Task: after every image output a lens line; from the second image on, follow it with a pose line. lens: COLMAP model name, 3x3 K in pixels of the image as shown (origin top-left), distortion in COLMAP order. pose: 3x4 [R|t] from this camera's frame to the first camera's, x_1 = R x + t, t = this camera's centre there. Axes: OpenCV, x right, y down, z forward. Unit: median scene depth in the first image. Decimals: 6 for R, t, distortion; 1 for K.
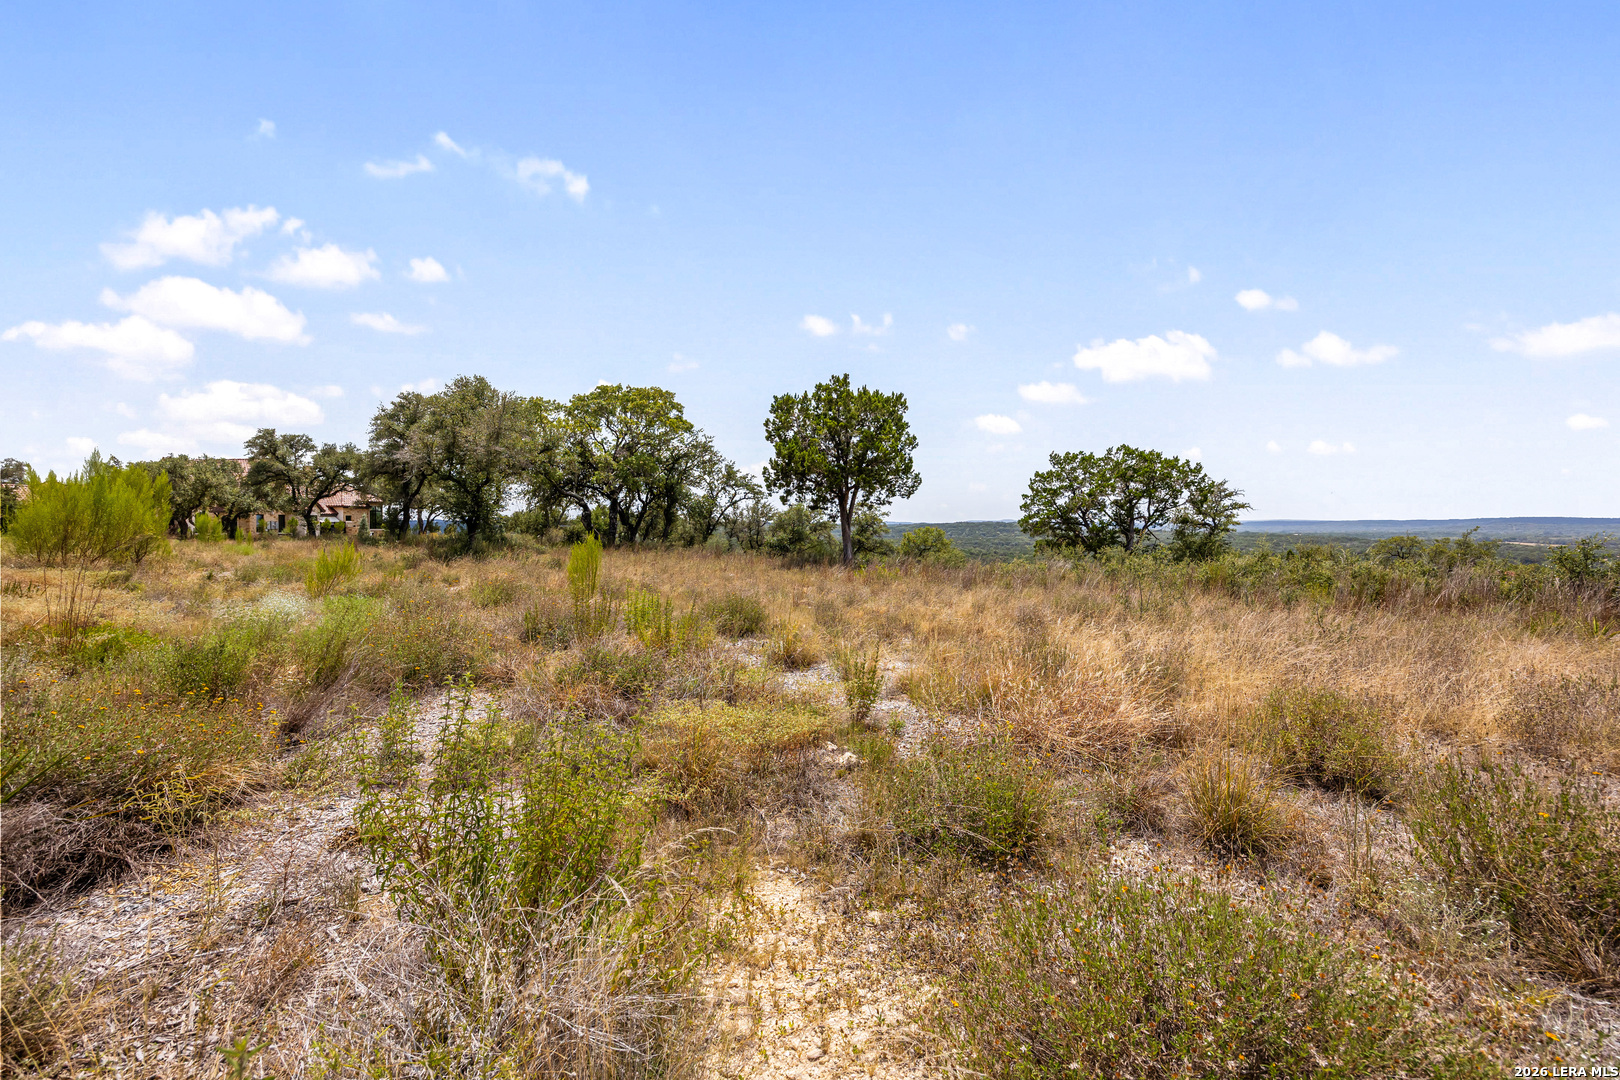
lens RADIAL K [[761.2, 0, 810.2], [0, 761.2, 532.4], [0, 0, 1]] dist [-0.000958, 0.000153]
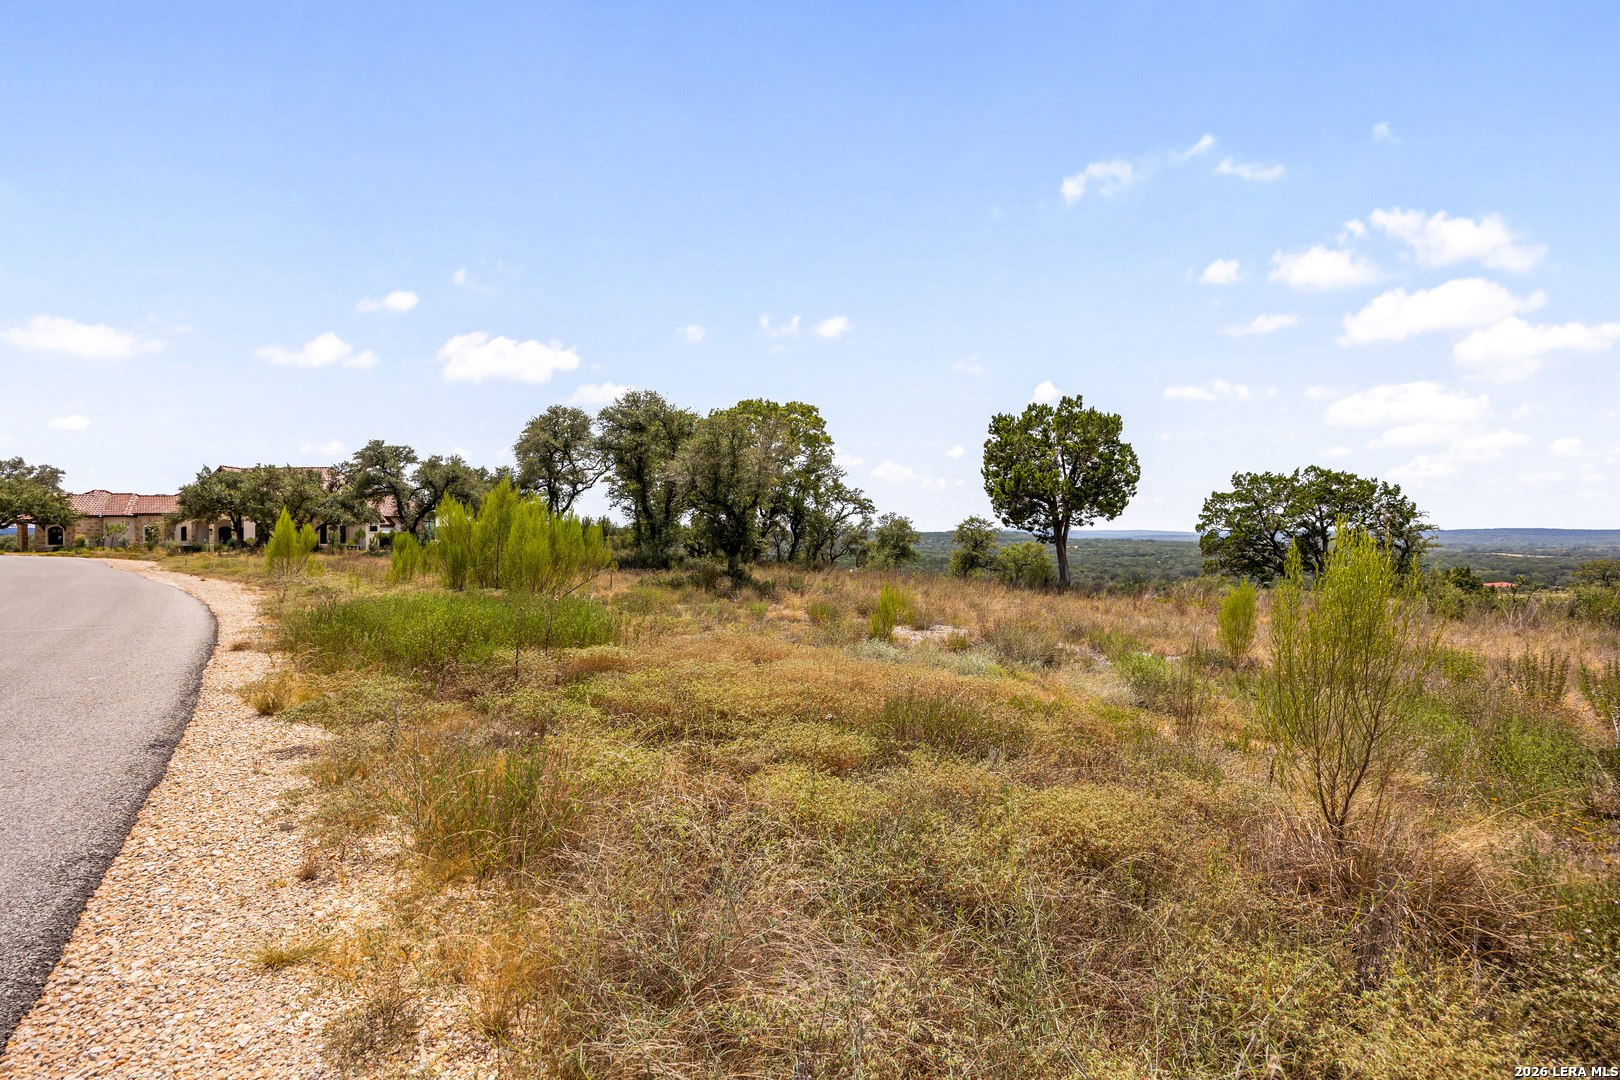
lens RADIAL K [[761.2, 0, 809.3], [0, 761.2, 542.0], [0, 0, 1]] dist [-0.000958, 0.000153]
pose [[0.999683, 0.003644, 0.024911, -0.211343], [-0.003719, 0.999989, 0.002982, -0.012219], [-0.024900, -0.003074, 0.999685, 0.012576]]
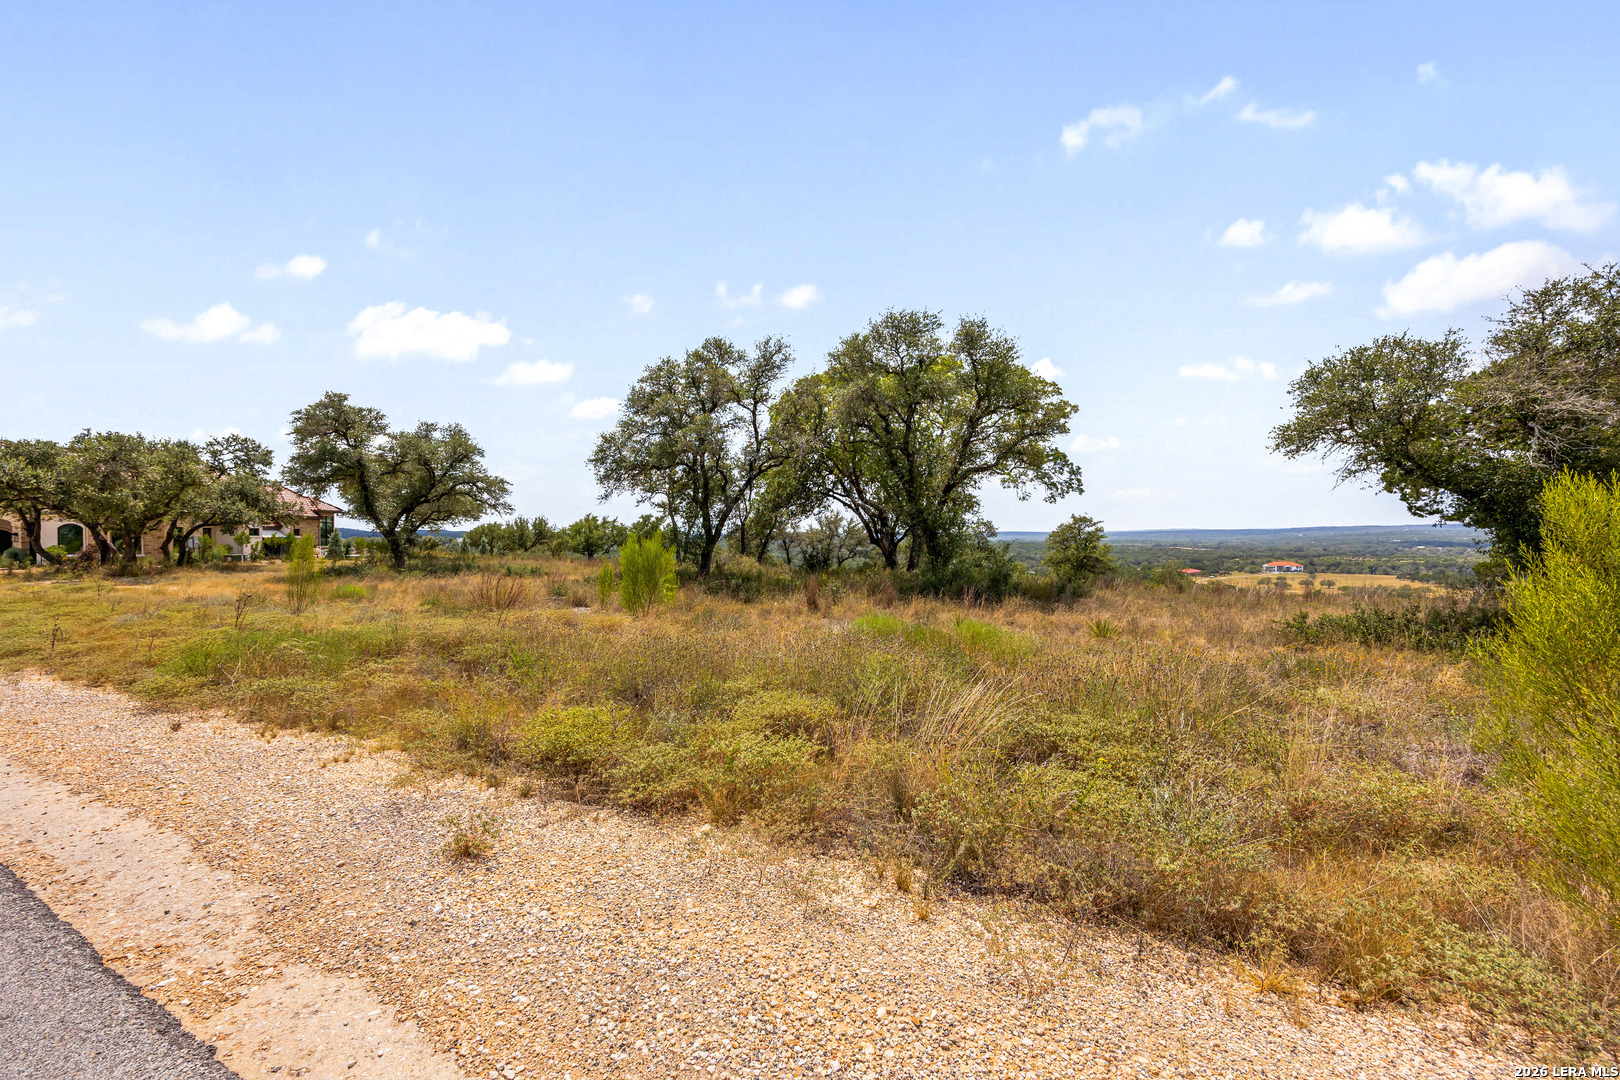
lens RADIAL K [[638.5, 0, 810.6], [0, 638.5, 542.3], [0, 0, 1]] dist [-0.002079, -0.000287]
pose [[0.956463, -0.004590, 0.291816, -0.570988], [0.003783, 0.999987, 0.003330, -0.016505], [-0.291828, -0.002082, 0.956469, 0.447700]]
